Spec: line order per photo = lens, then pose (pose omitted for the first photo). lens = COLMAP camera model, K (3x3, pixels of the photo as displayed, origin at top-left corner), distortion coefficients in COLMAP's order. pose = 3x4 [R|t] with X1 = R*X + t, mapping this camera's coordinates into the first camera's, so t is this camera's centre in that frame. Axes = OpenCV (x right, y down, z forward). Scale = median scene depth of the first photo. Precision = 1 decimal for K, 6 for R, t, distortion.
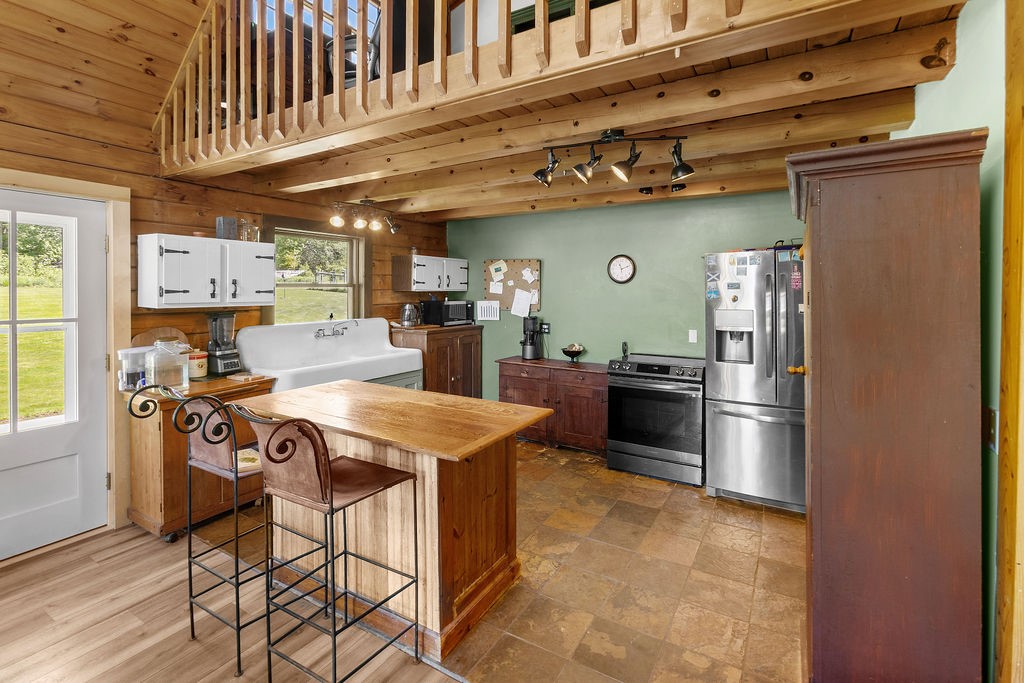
lens RADIAL K [[480.3, 0, 510.8], [0, 480.3, 308.0], [0, 0, 1]] dist [-0.010021, 0.003281]
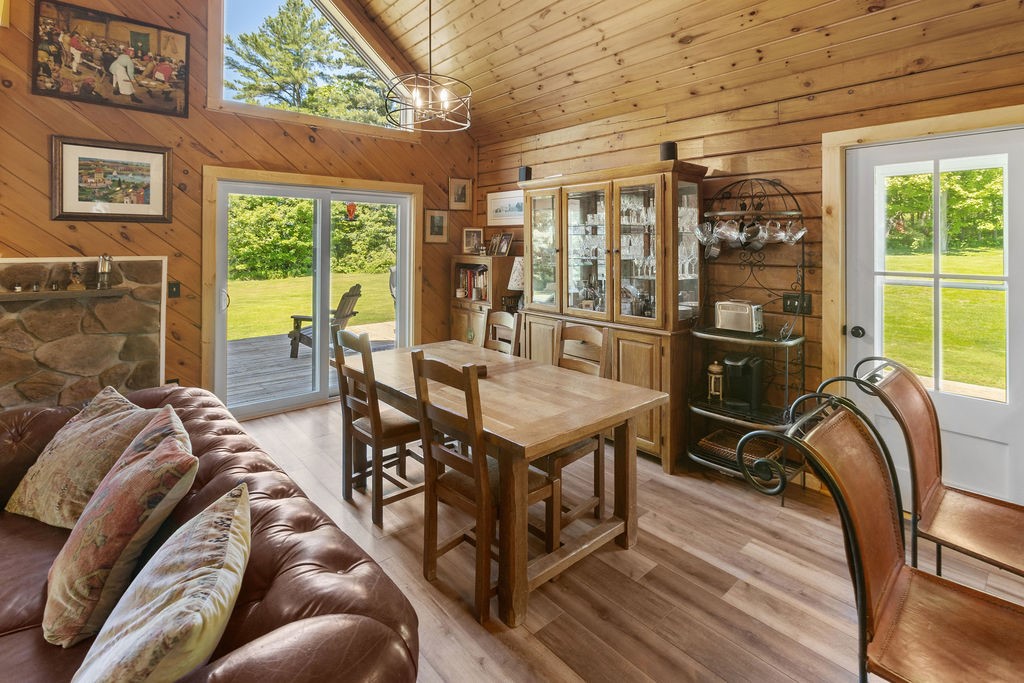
lens RADIAL K [[480.3, 0, 497.8], [0, 480.3, 241.9], [0, 0, 1]] dist [-0.010021, 0.003281]
pose [[-0.318147, -0.011267, -0.947975, 0.114760], [-0.049151, 0.998781, 0.004625, 0.000552], [0.946767, 0.048065, -0.318313, 0.376270]]
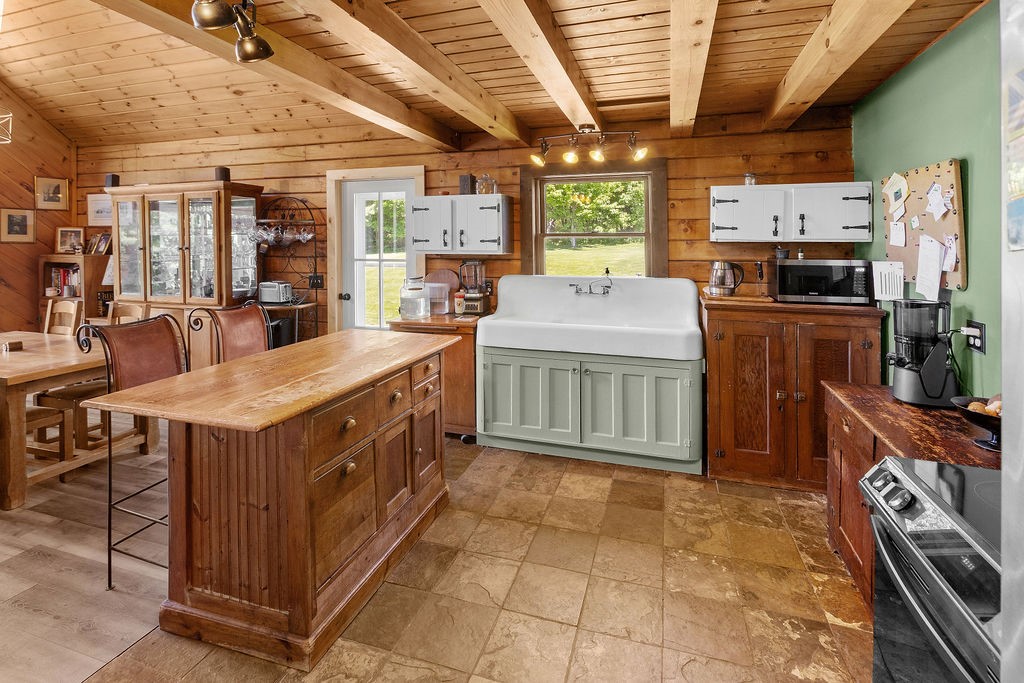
lens RADIAL K [[480.3, 0, 507.7], [0, 480.3, 250.4], [0, 0, 1]] dist [-0.010021, 0.003281]
pose [[0.242063, 0.008271, -0.970225, 0.521487], [-0.041209, 0.999149, -0.001764, -0.014423], [0.969385, 0.040409, 0.242198, 0.804955]]
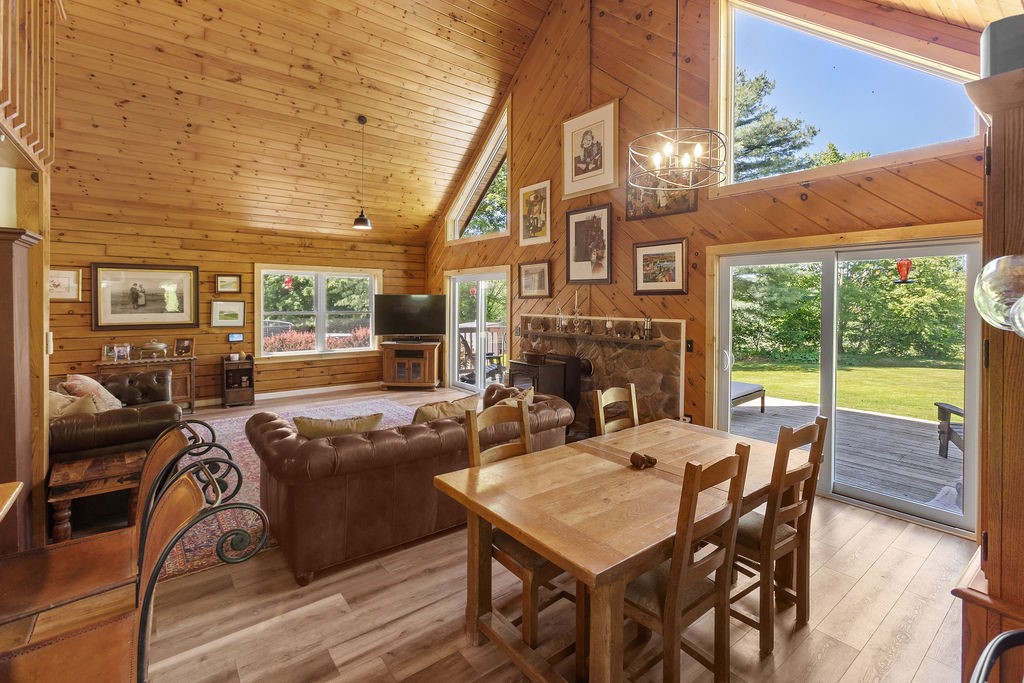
lens RADIAL K [[457.8, 0, 526.8], [0, 457.8, 313.6], [0, 0, 1]] dist [-0.002481, 0.000090]
pose [[-0.941171, -0.021673, 0.337235, -0.695492], [0.002540, 0.997459, 0.071193, -0.043340], [-0.337921, 0.067861, -0.938725, 0.770085]]
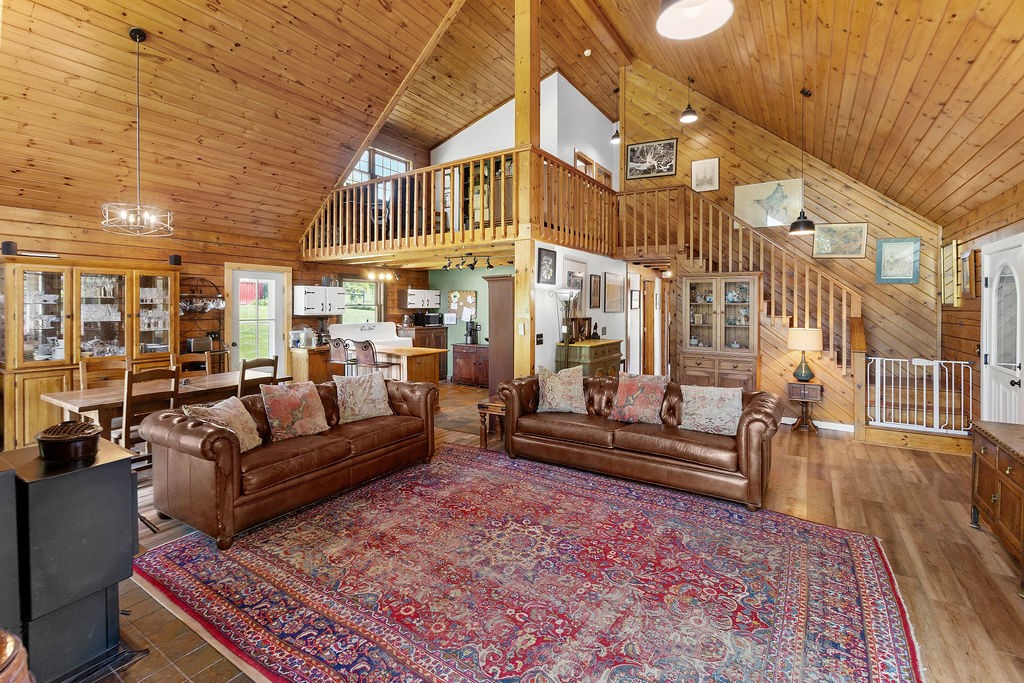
lens RADIAL K [[456.5, 0, 503.5], [0, 456.5, 324.7], [0, 0, 1]] dist [-0.009730, 0.005218]
pose [[0.999433, -0.001213, -0.033643, 0.342556], [0.001221, 0.999999, 0.000198, 0.044969], [0.033643, -0.000239, 0.999434, -1.175964]]
